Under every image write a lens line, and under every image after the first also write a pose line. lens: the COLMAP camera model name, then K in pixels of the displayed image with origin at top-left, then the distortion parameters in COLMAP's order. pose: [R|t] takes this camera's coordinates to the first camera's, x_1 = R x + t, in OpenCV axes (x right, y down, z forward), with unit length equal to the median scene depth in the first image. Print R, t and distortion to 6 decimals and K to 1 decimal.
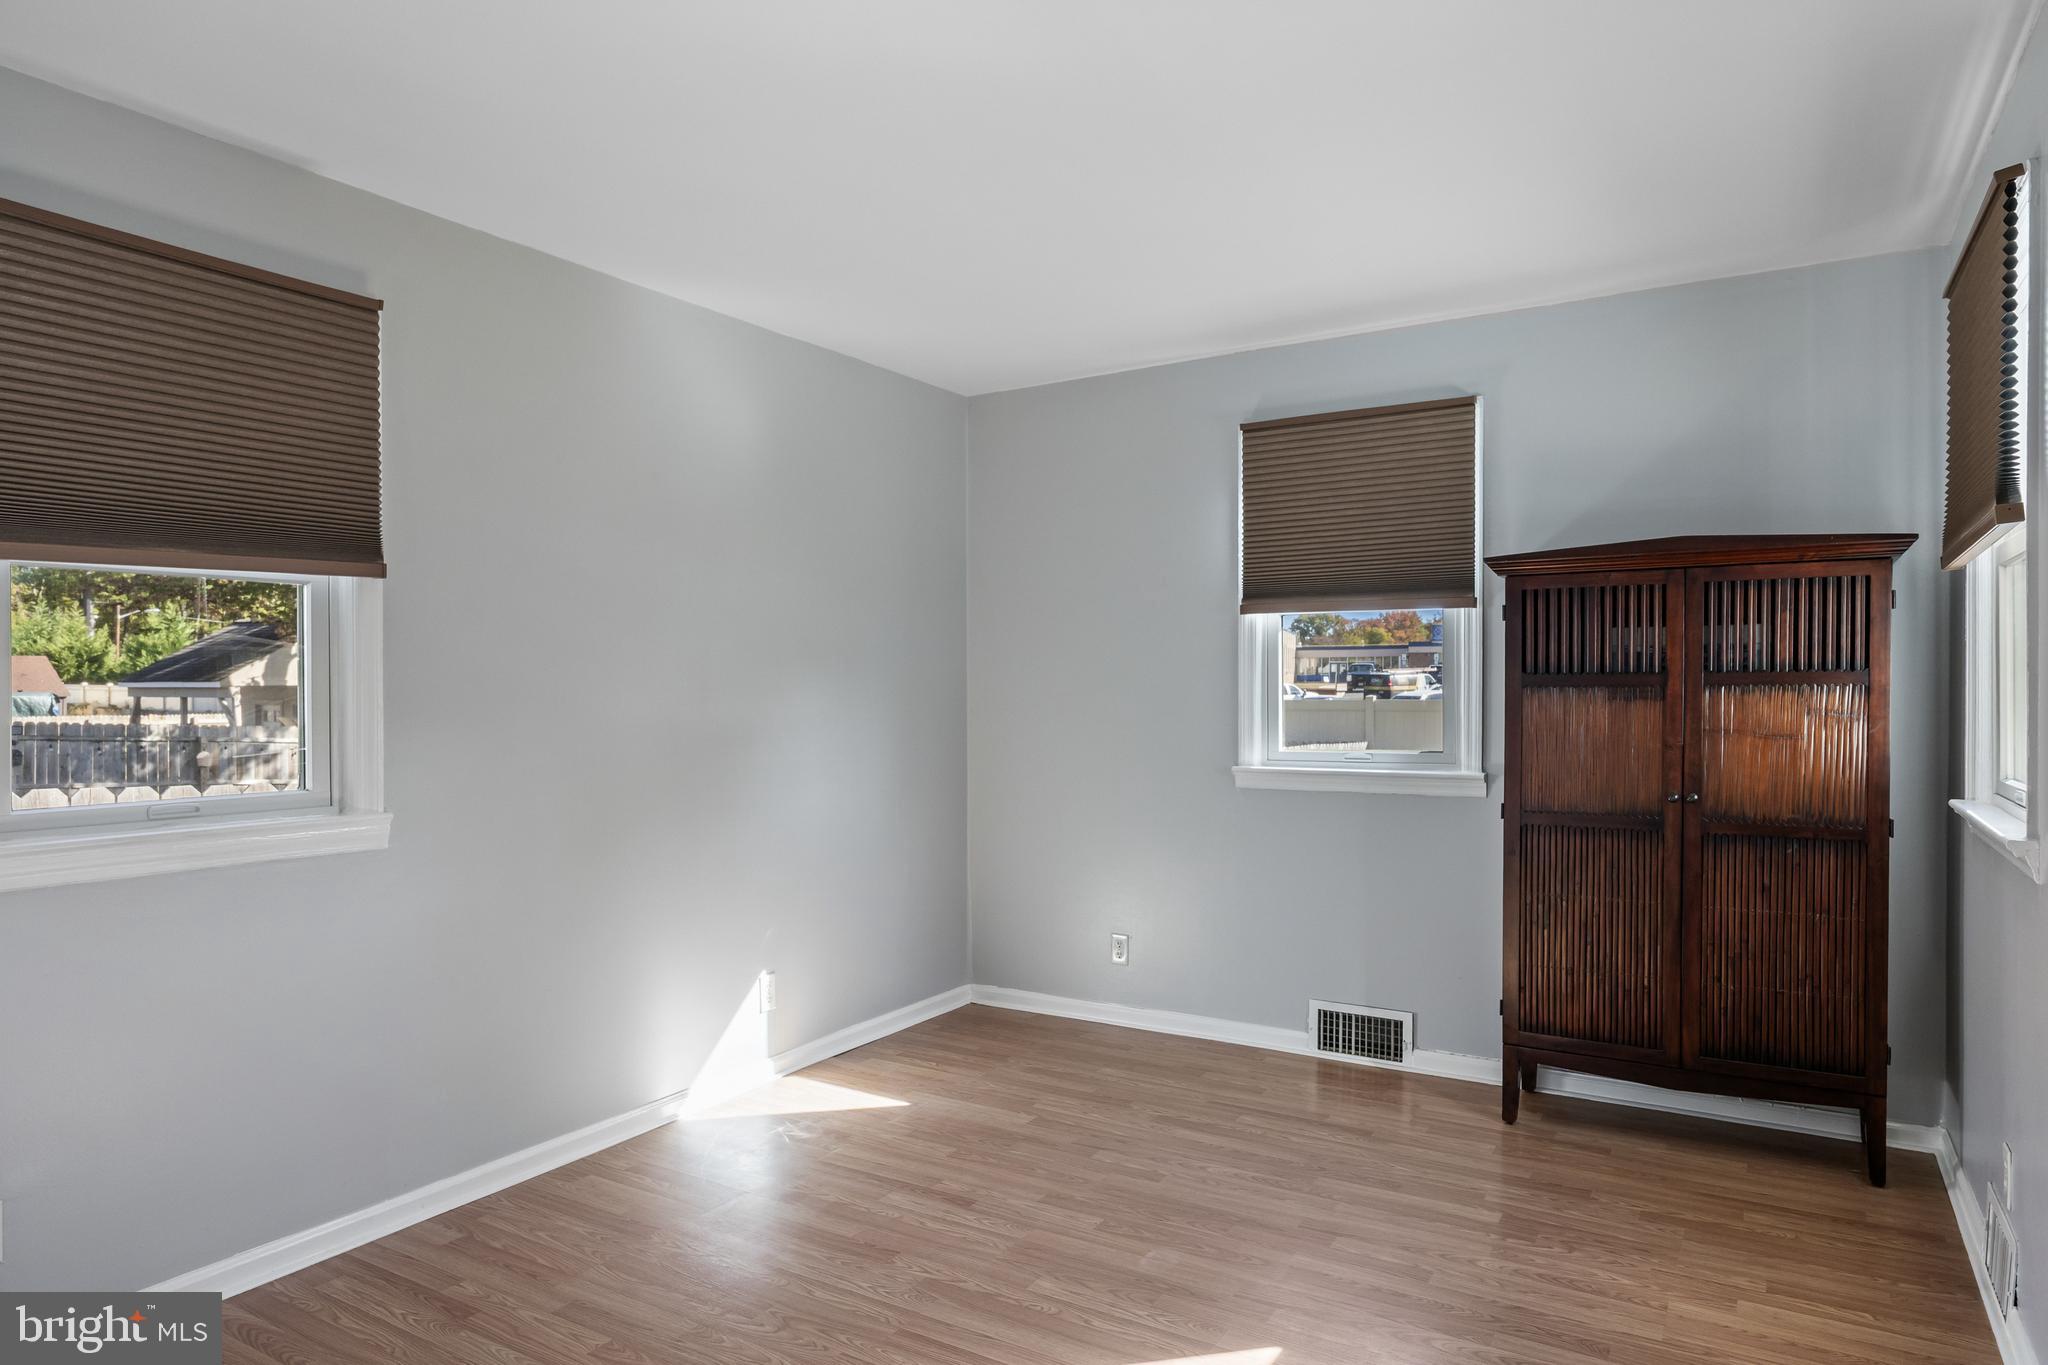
lens RADIAL K [[1204.6, 0, 1003.3], [0, 1204.6, 694.4], [0, 0, 1]] dist [-0.003445, 0.000186]
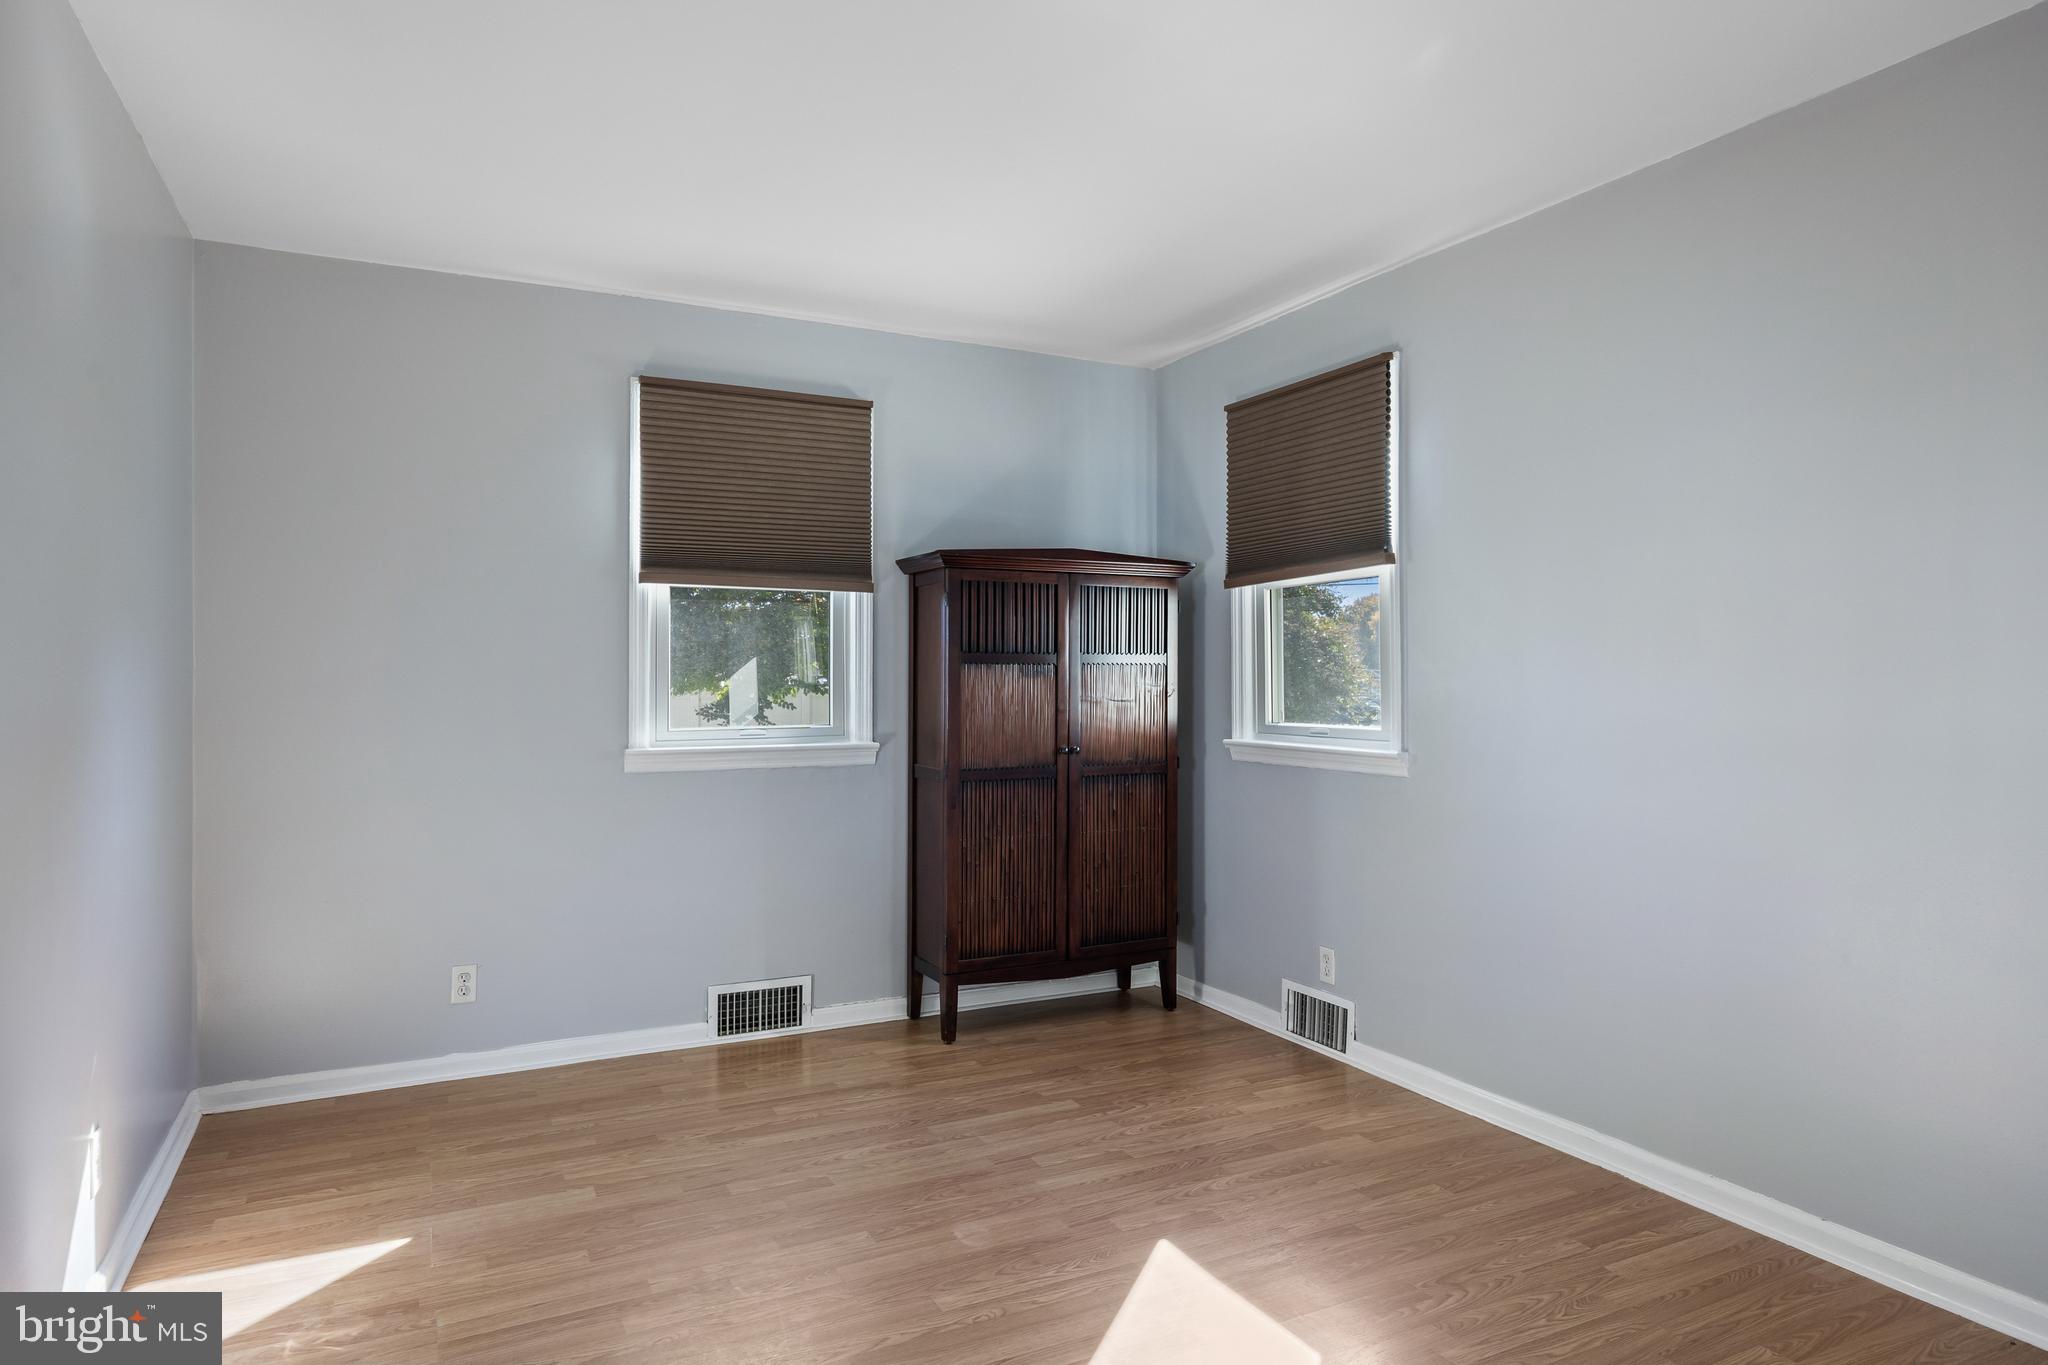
lens RADIAL K [[1204.6, 0, 1003.6], [0, 1204.6, 673.7], [0, 0, 1]] dist [-0.003445, 0.000186]
pose [[0.528016, 0.008397, 0.849193, -0.480580], [0.002706, 0.999929, -0.011570, 0.015474], [-0.849230, 0.008407, 0.527956, 0.313668]]
